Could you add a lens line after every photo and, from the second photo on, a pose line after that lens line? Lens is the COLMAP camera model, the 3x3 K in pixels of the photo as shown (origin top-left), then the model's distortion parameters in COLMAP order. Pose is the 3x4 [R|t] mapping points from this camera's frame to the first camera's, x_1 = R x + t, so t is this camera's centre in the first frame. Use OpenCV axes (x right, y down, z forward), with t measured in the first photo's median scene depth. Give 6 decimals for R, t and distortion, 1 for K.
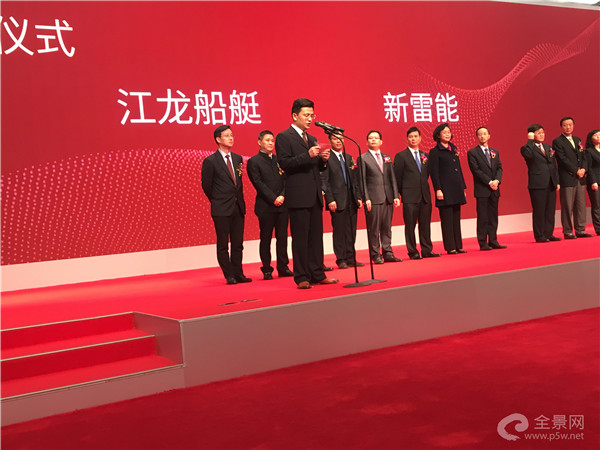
lens RADIAL K [[710.6, 0, 315.7], [0, 710.6, 227.3], [0, 0, 1]] dist [0.054264, 0.000000]
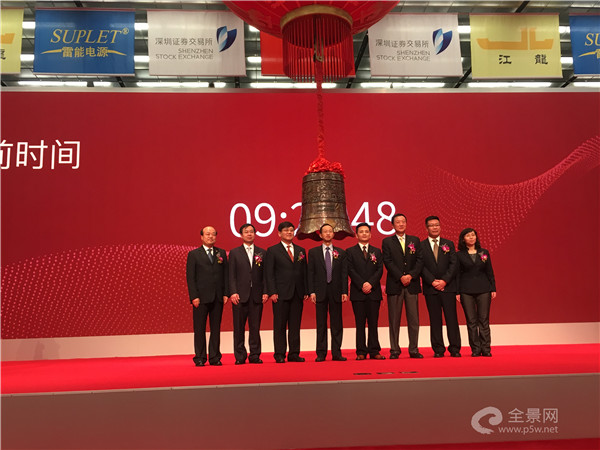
lens RADIAL K [[589.2, 0, 317.2], [0, 589.2, 227.8], [0, 0, 1]] dist [0.050977, 0.000000]
pose [[0.903762, 0.001664, -0.428031, 0.456813], [-0.057788, 0.991311, -0.118161, -0.043214], [0.424116, 0.131525, 0.896006, 0.288832]]
